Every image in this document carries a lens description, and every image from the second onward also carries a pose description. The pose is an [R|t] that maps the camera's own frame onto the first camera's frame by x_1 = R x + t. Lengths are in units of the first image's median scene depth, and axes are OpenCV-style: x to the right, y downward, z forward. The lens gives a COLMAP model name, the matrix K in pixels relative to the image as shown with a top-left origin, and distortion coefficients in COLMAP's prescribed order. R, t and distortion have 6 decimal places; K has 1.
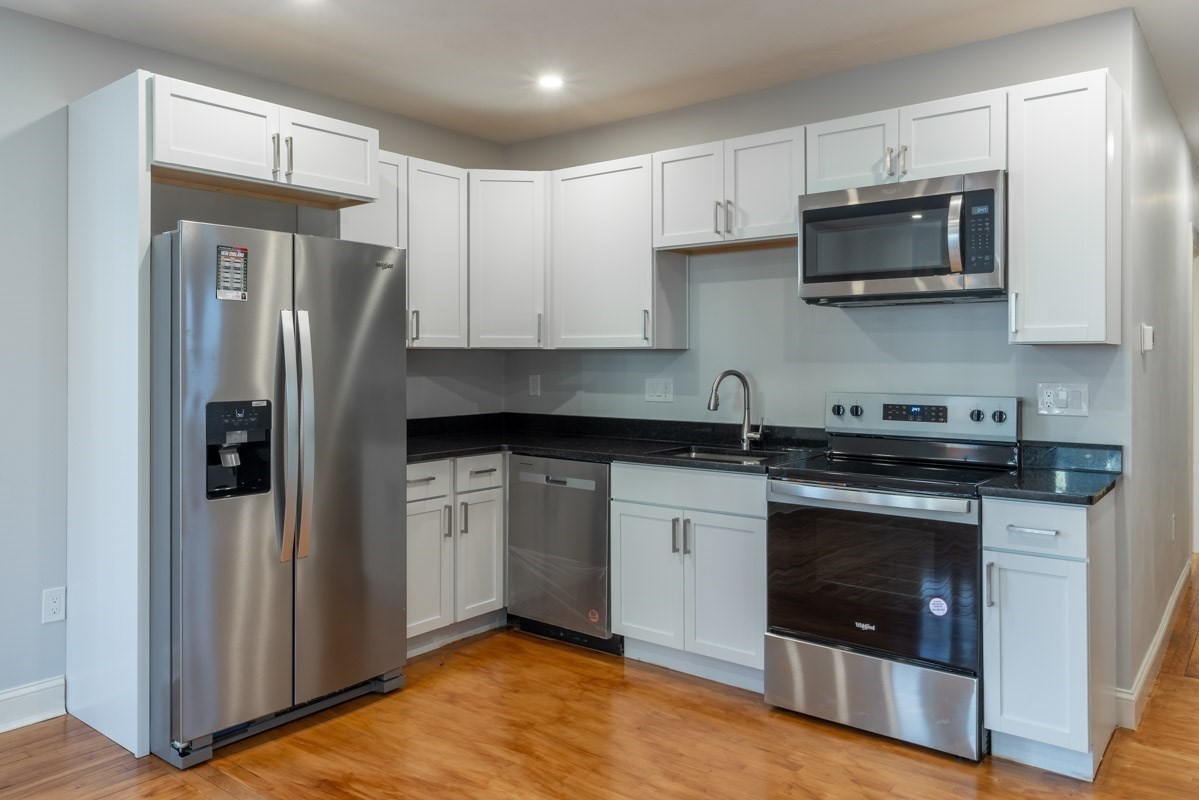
lens RADIAL K [[854.3, 0, 598.5], [0, 854.3, 358.7], [0, 0, 1]] dist [0.000755, 0.001685]
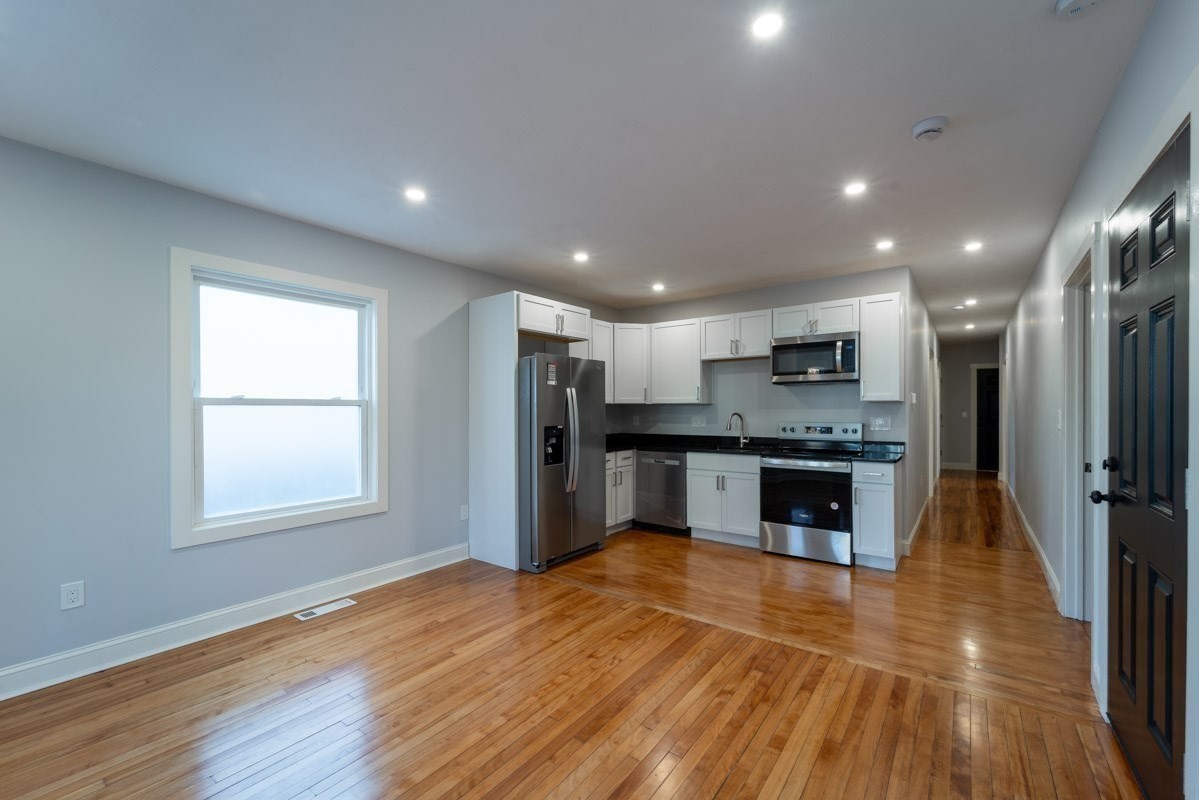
lens RADIAL K [[485.7, 0, 612.2], [0, 485.7, 412.3], [0, 0, 1]] dist [0.000209, -0.000115]
pose [[0.999253, -0.004379, 0.038398, -0.263615], [0.004087, 0.999962, 0.007687, 0.000622], [-0.038431, -0.007524, 0.999233, -0.342246]]
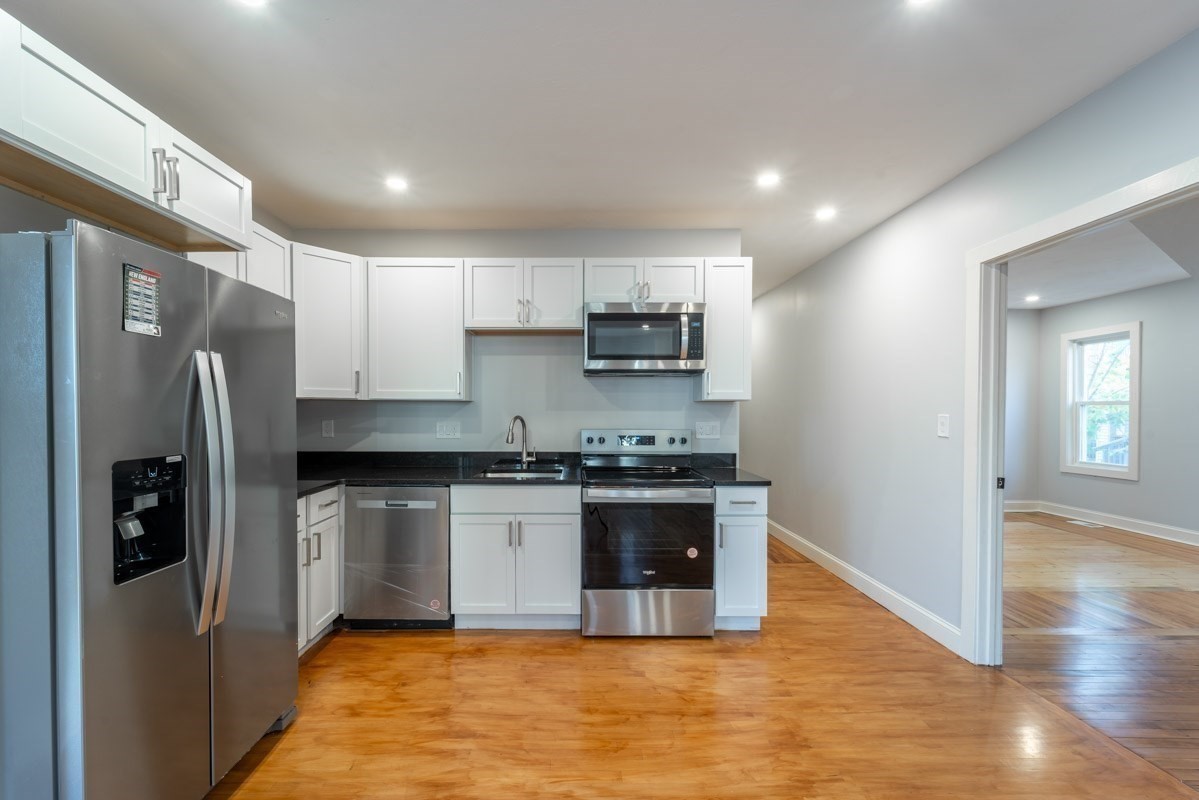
lens RADIAL K [[486.8, 0, 572.0], [0, 486.8, 415.4], [0, 0, 1]] dist [0.000191, -0.000113]
pose [[0.786294, -0.005989, 0.617823, -0.335950], [-0.003780, 0.999888, 0.014502, 0.000404], [-0.617841, -0.013738, 0.786183, 0.325556]]
